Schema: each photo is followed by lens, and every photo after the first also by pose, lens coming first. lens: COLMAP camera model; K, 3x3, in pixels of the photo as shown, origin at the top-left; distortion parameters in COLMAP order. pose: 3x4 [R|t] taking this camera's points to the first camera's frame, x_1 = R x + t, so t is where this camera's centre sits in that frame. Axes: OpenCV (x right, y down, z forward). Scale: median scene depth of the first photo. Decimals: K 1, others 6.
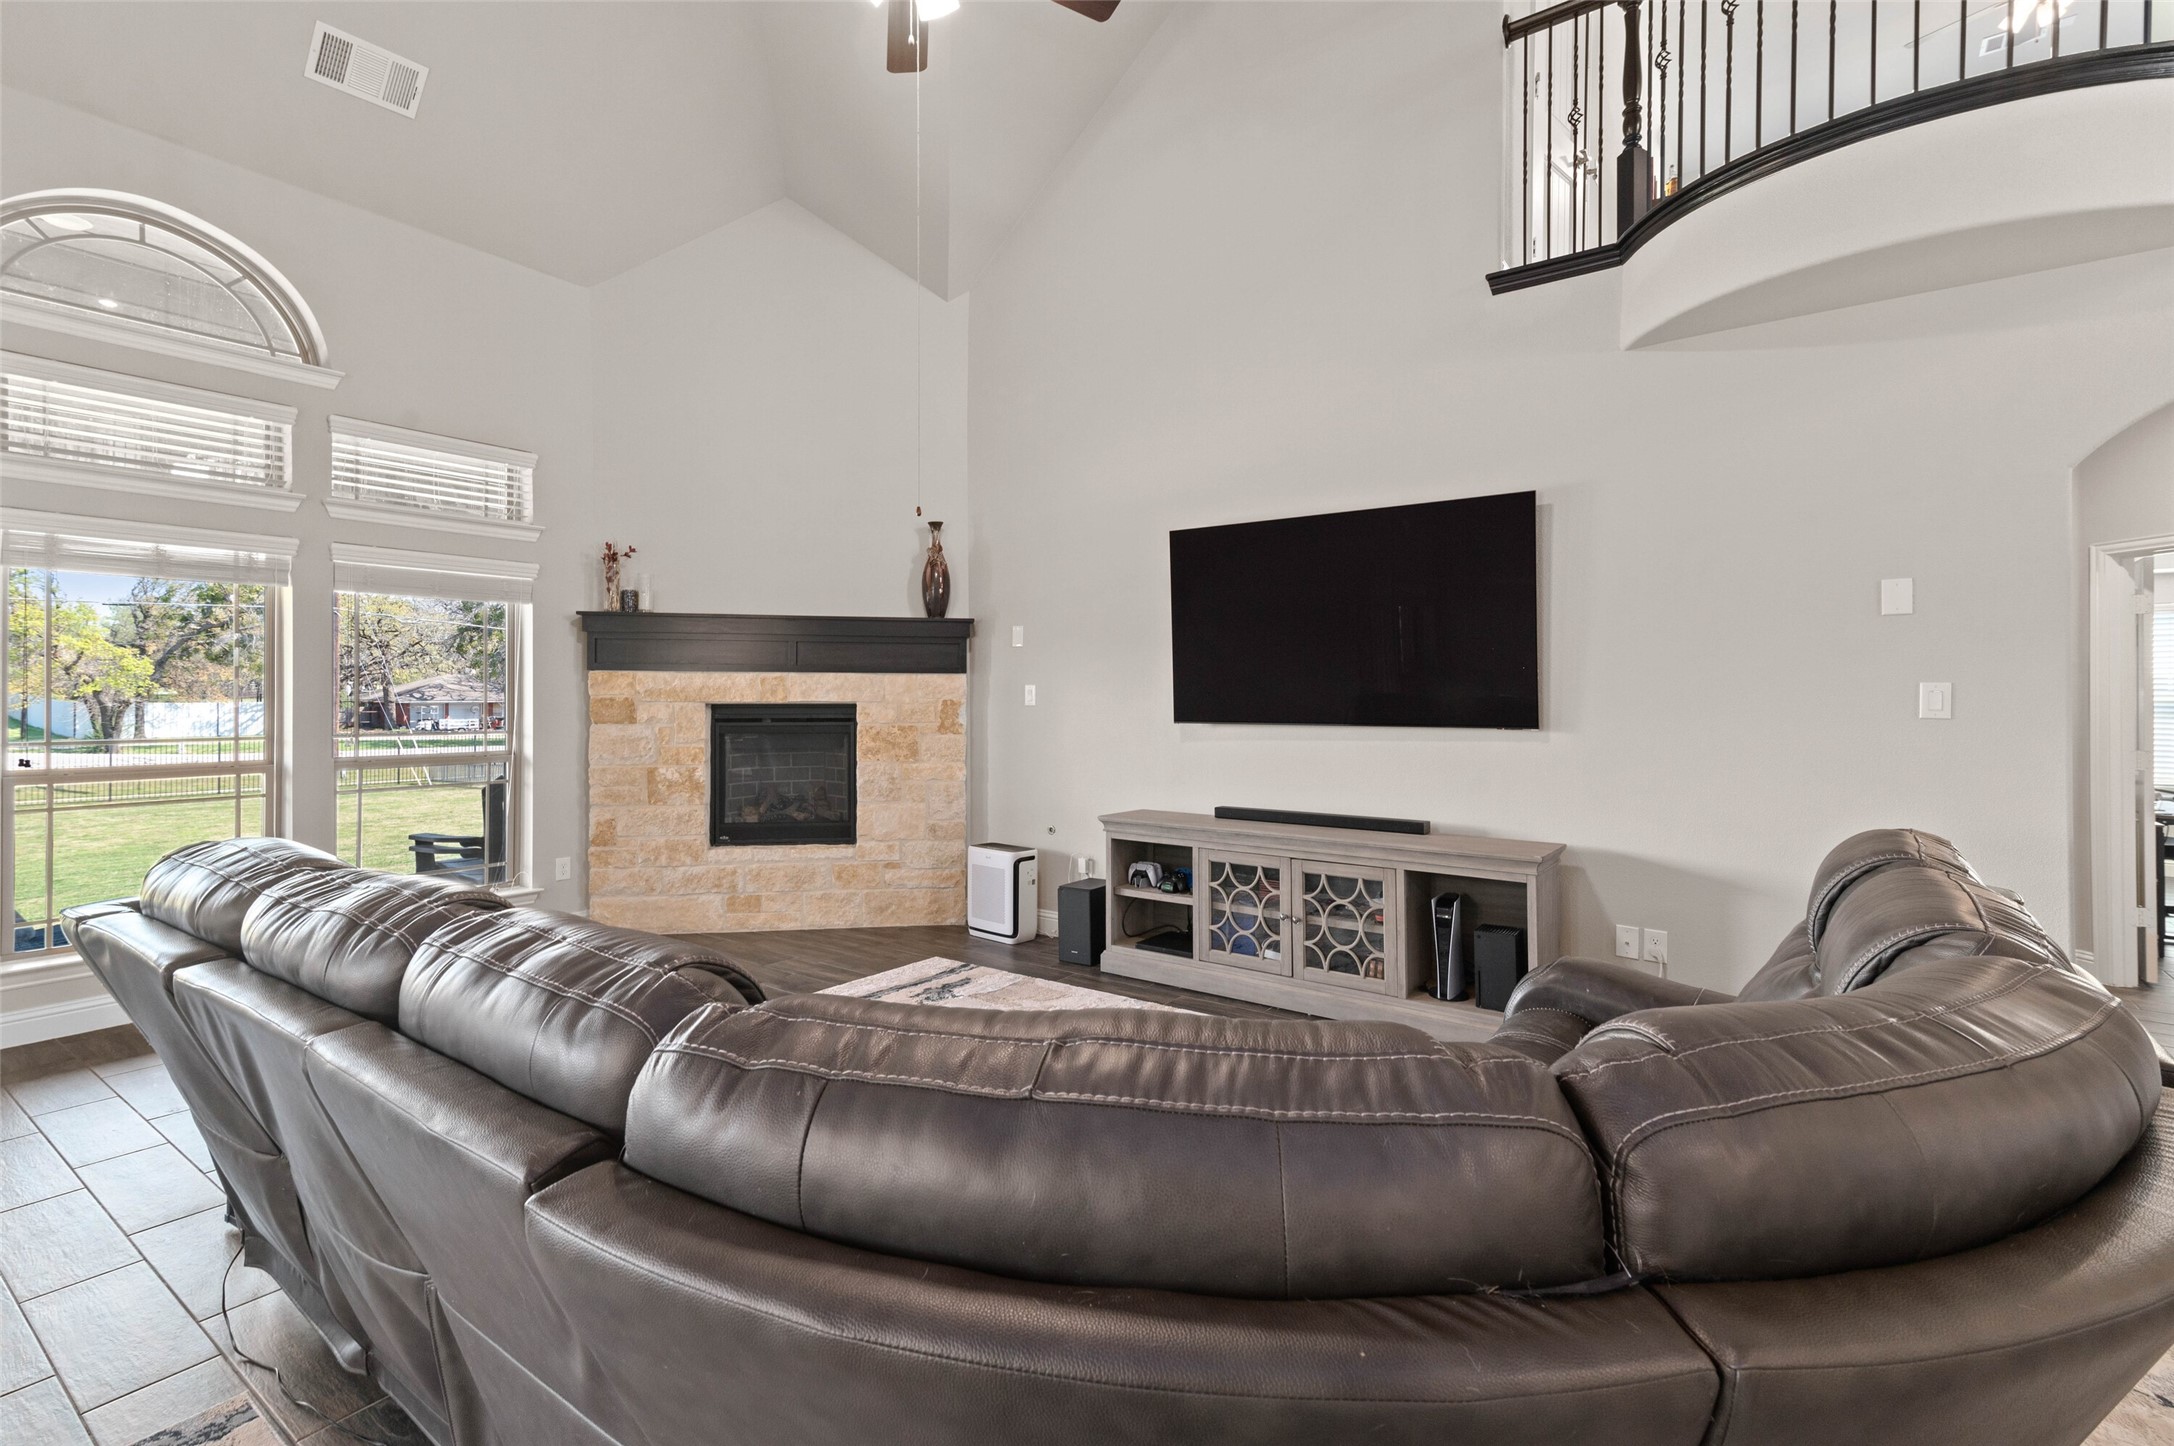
lens RADIAL K [[1001.5, 0, 1088.2], [0, 1001.5, 707.1], [0, 0, 1]] dist [0.044373, -0.000087]
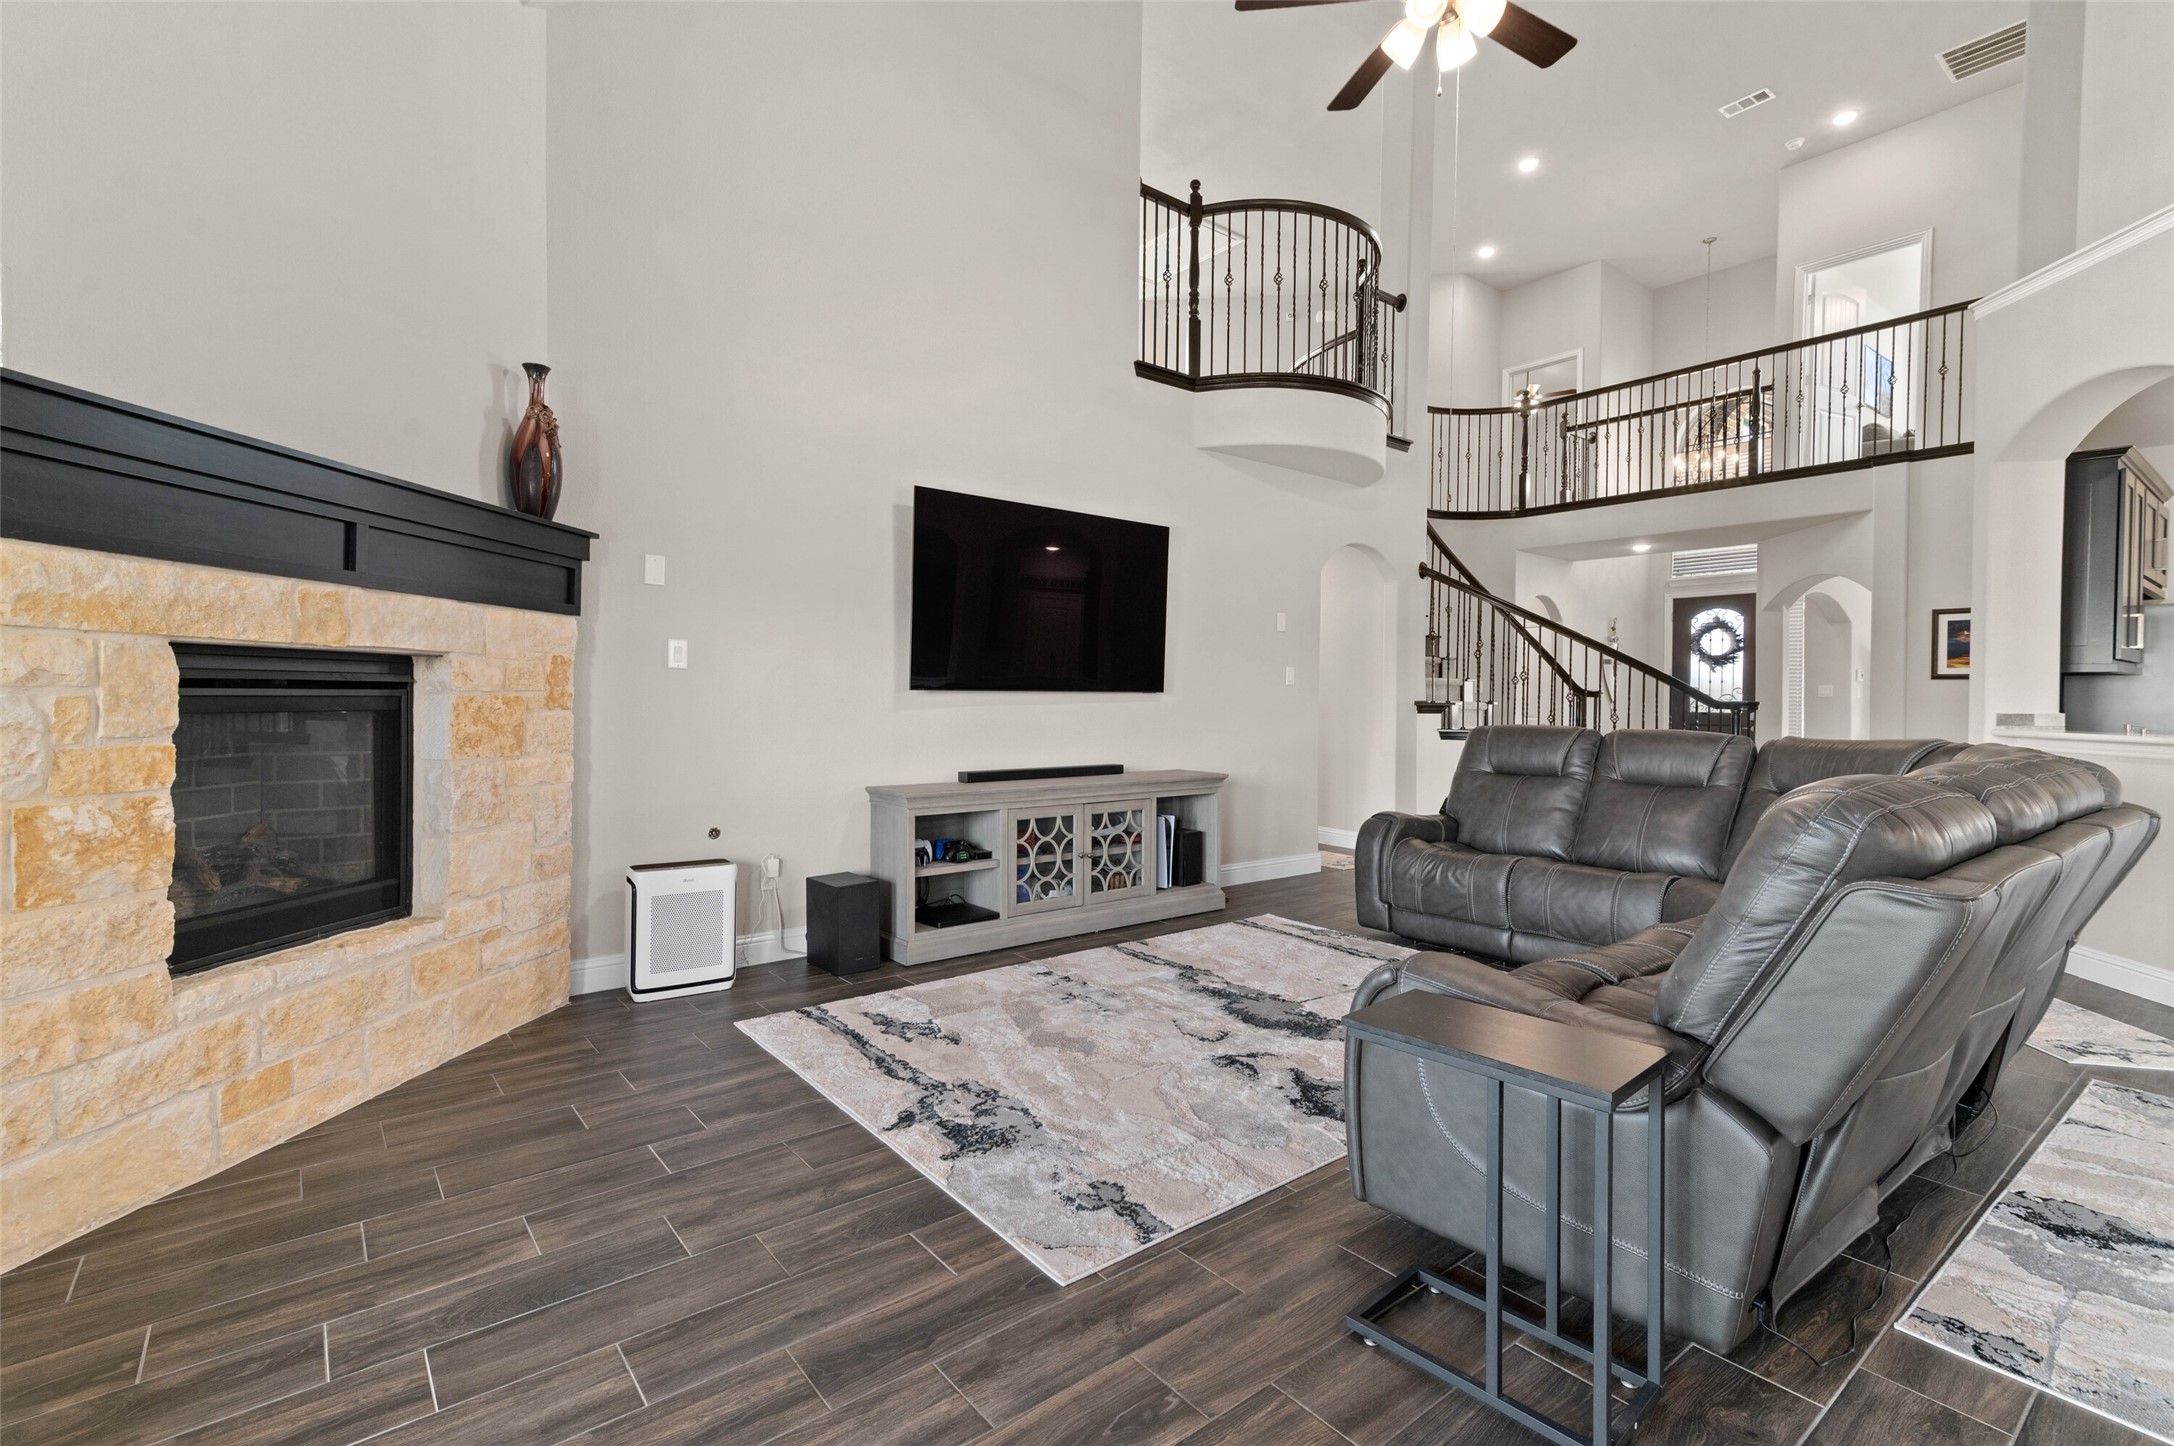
lens RADIAL K [[978.9, 0, 1091.3], [0, 978.9, 722.1], [0, 0, 1]] dist [0.030417, -0.001232]
pose [[0.260217, -0.025254, 0.965220, -0.680083], [0.002790, 0.999673, 0.025404, 0.020586], [-0.965546, -0.003918, 0.260203, 0.532137]]
